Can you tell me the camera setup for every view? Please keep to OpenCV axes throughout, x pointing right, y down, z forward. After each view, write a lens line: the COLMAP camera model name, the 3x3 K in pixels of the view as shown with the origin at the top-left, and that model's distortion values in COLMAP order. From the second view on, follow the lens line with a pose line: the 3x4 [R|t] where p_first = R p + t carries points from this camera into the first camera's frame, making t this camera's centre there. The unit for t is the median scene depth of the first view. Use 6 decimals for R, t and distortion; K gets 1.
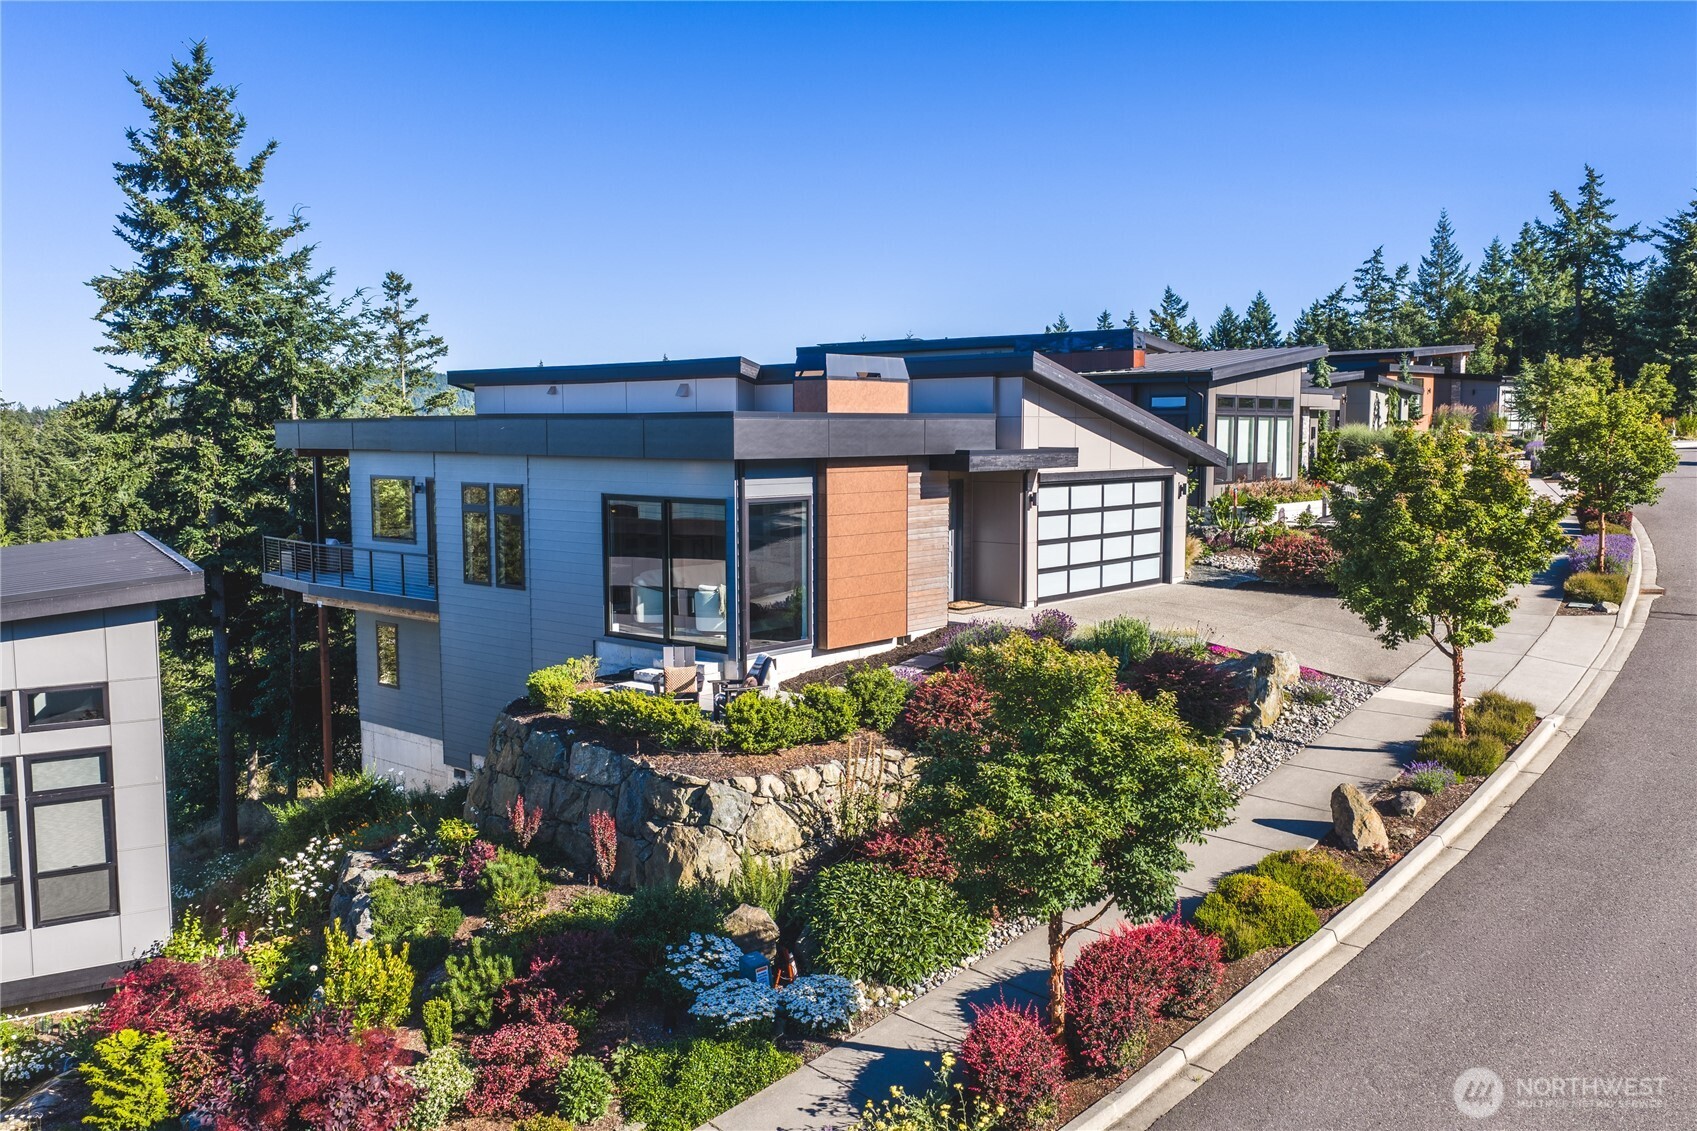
lens RADIAL K [[1418.4, 0, 848.5], [0, 1418.4, 565.5], [0, 0, 1]] dist [0.008442, -0.010619]
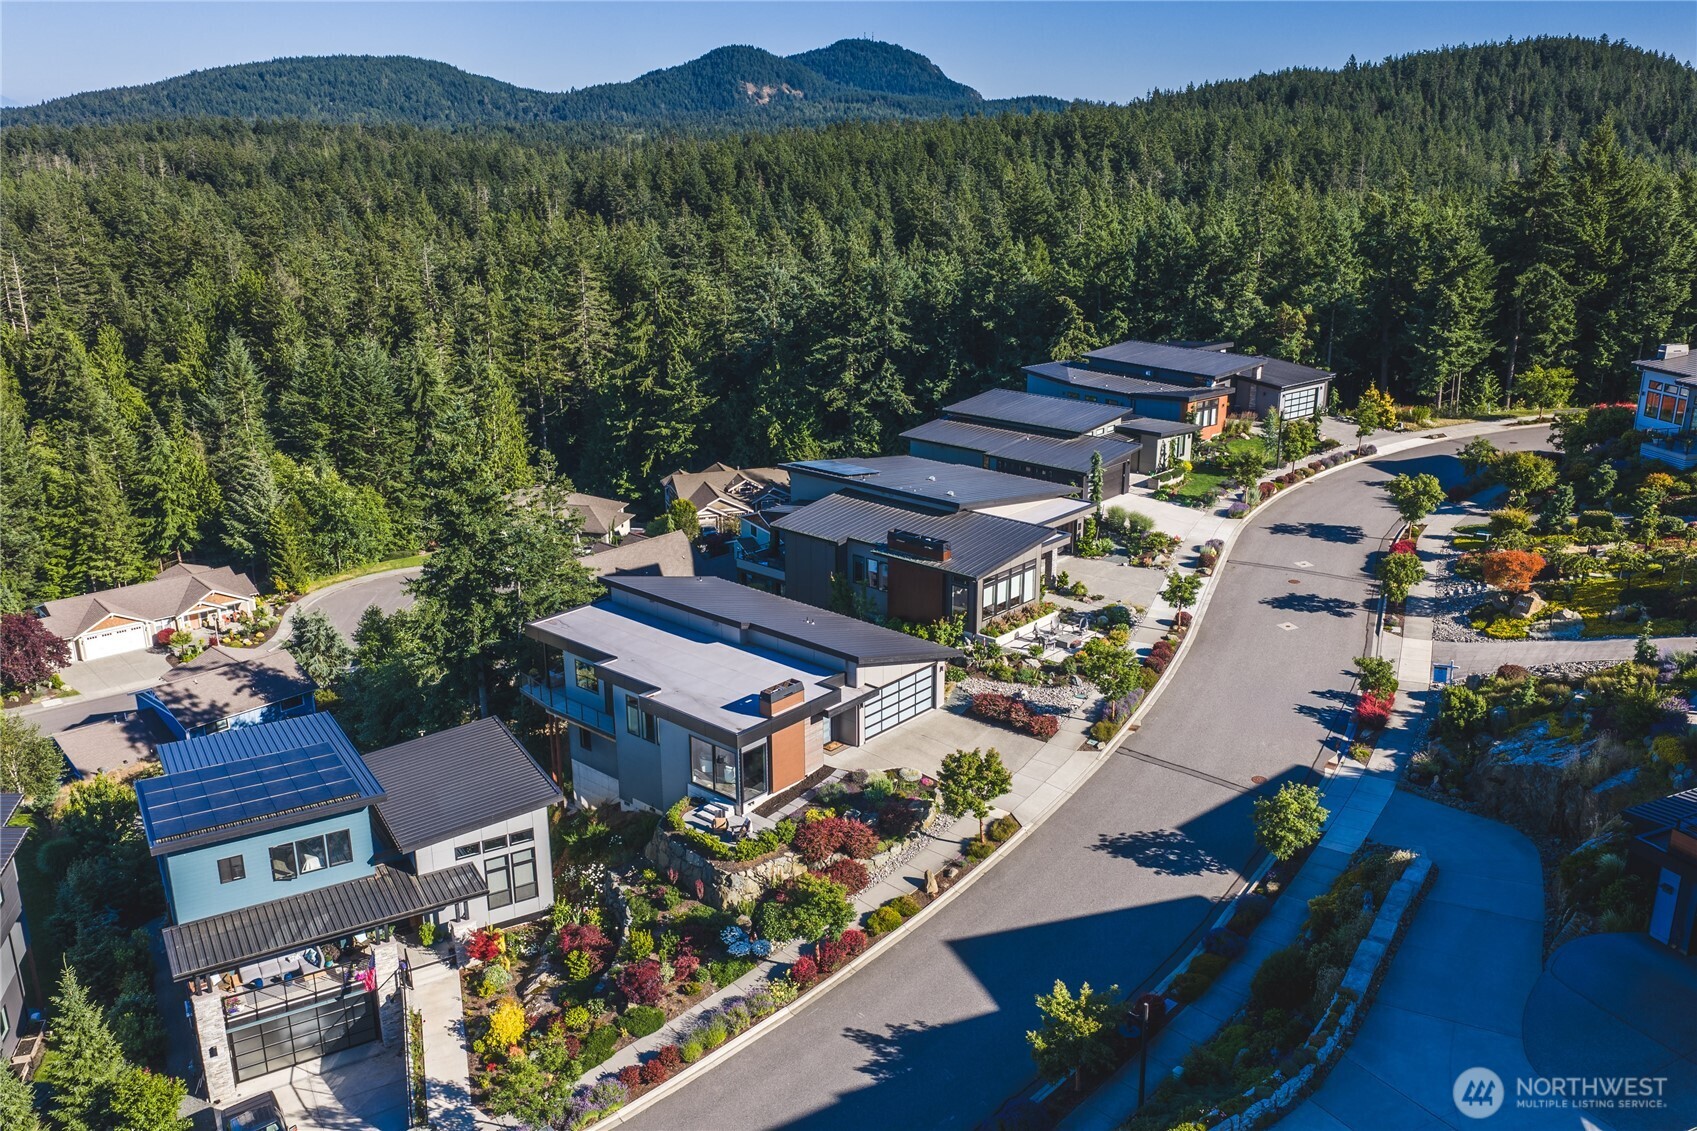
lens RADIAL K [[1418.4, 0, 848.5], [0, 1418.4, 565.5], [0, 0, 1]] dist [0.008442, -0.010619]
pose [[0.999910, 0.000335, -0.013429, 0.125554], [0.002510, 0.977418, 0.211302, -0.713216], [0.013197, -0.211317, 0.977328, -1.188103]]
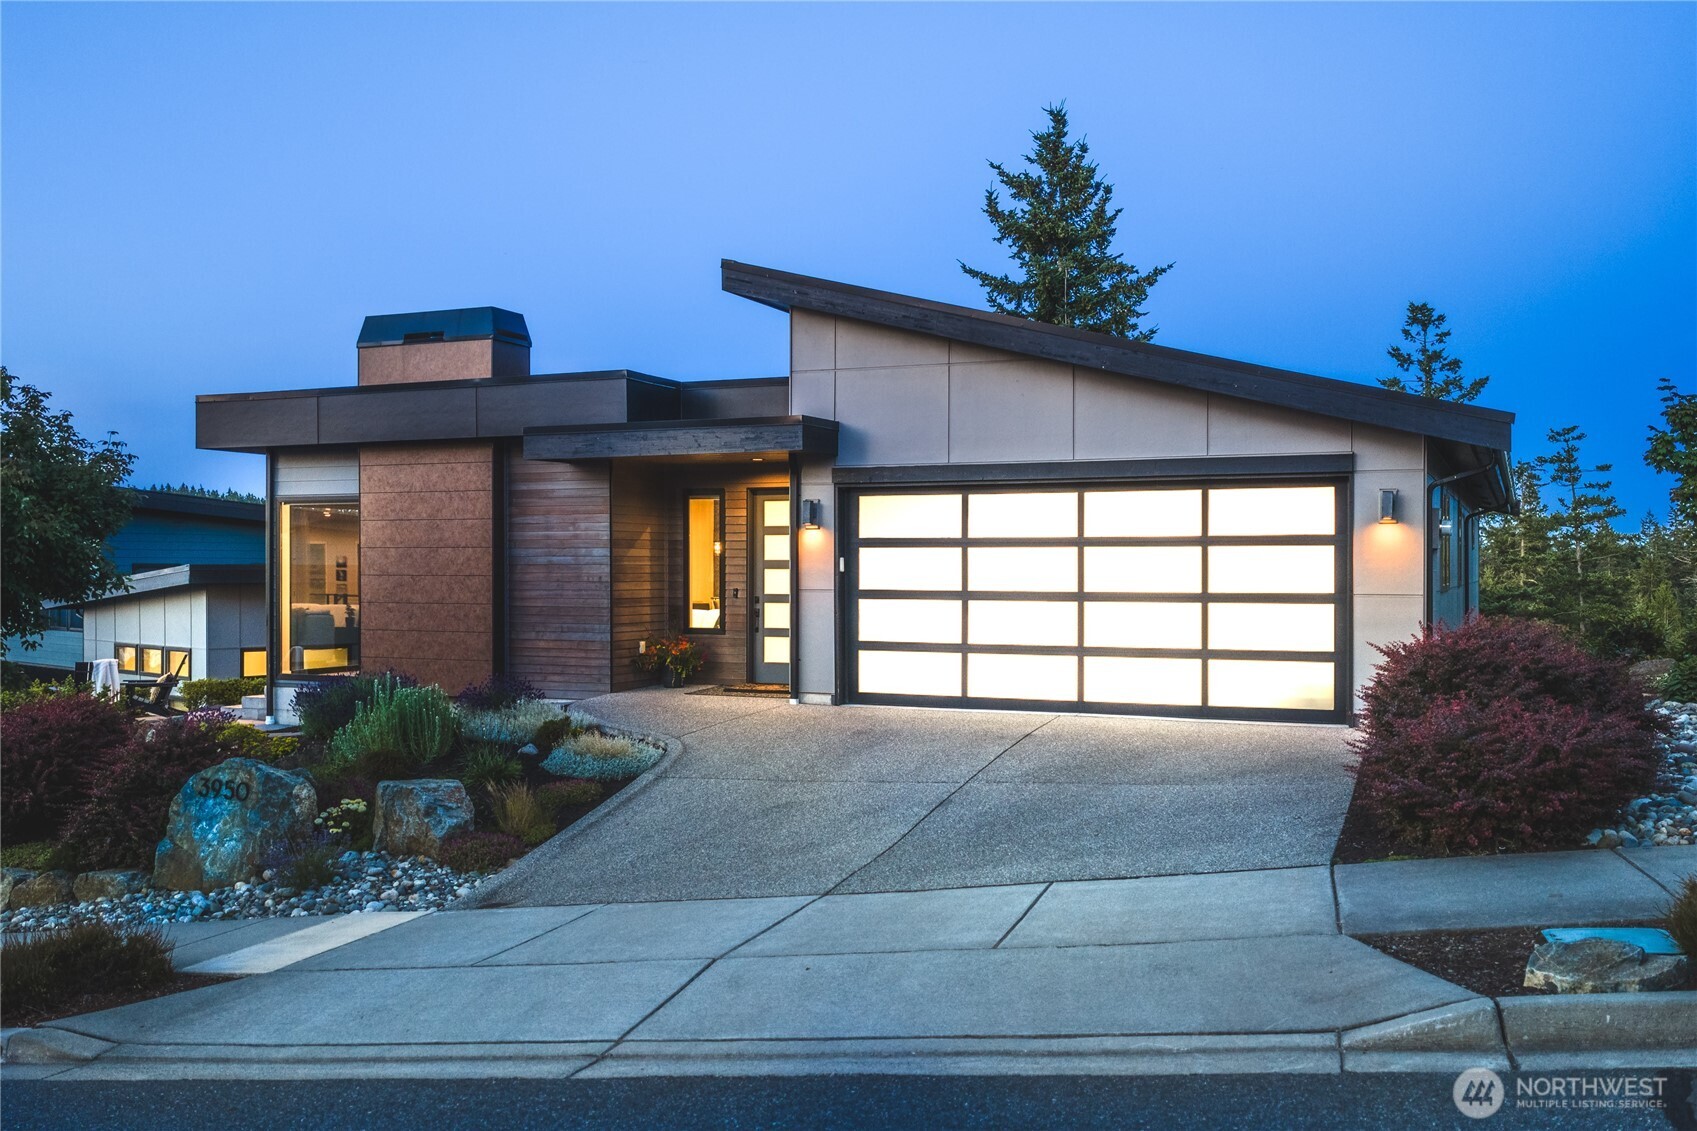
lens RADIAL K [[1495.0, 0, 871.0], [0, 1495.0, 564.4], [0, 0, 1]] dist [0.003737, 0.000519]
pose [[0.299574, 0.000486, -0.954073, 0.639990], [-0.093183, 0.995234, -0.028753, -0.009924], [0.949511, 0.097517, 0.298192, 0.760367]]
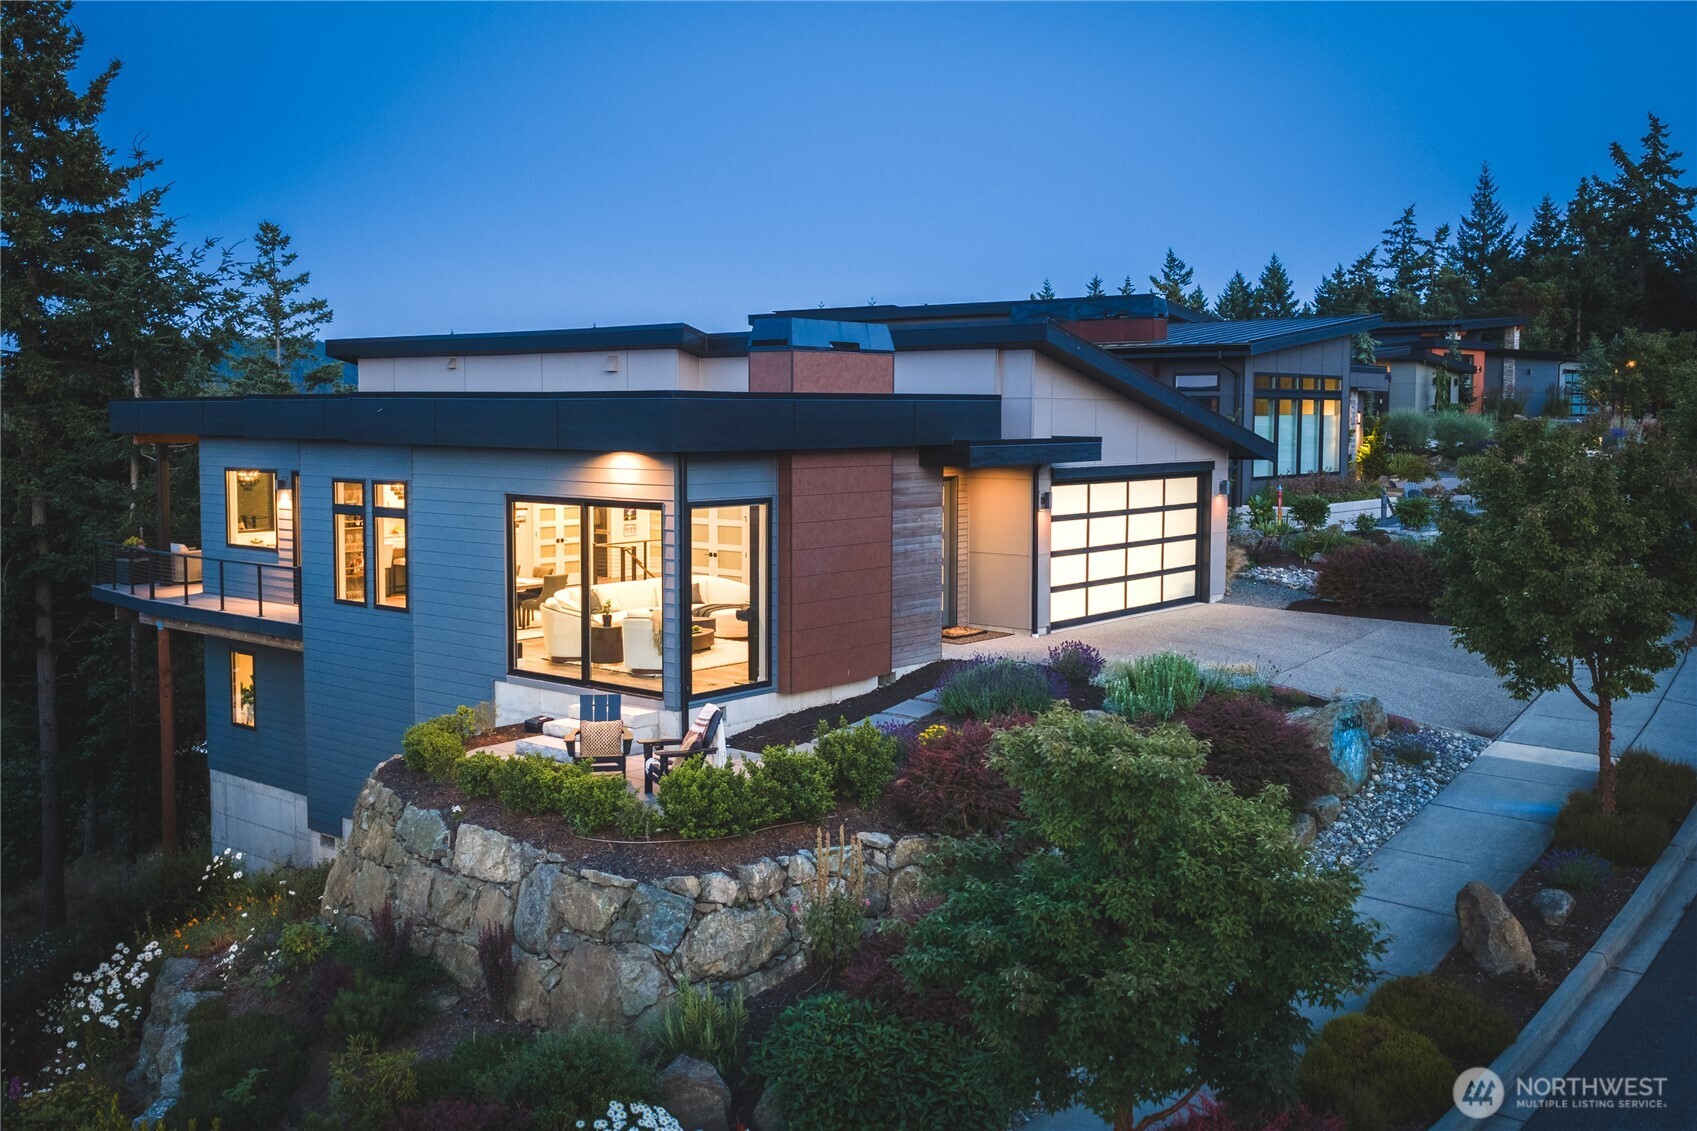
lens RADIAL K [[1606.3, 0, 830.6], [0, 1606.3, 521.5], [0, 0, 1]] dist [0.007737, -0.017321]
pose [[0.999855, 0.002869, 0.016808, -0.006227], [-0.002424, 0.999648, -0.026424, -0.009419], [-0.016878, 0.026380, 0.999510, 0.081720]]
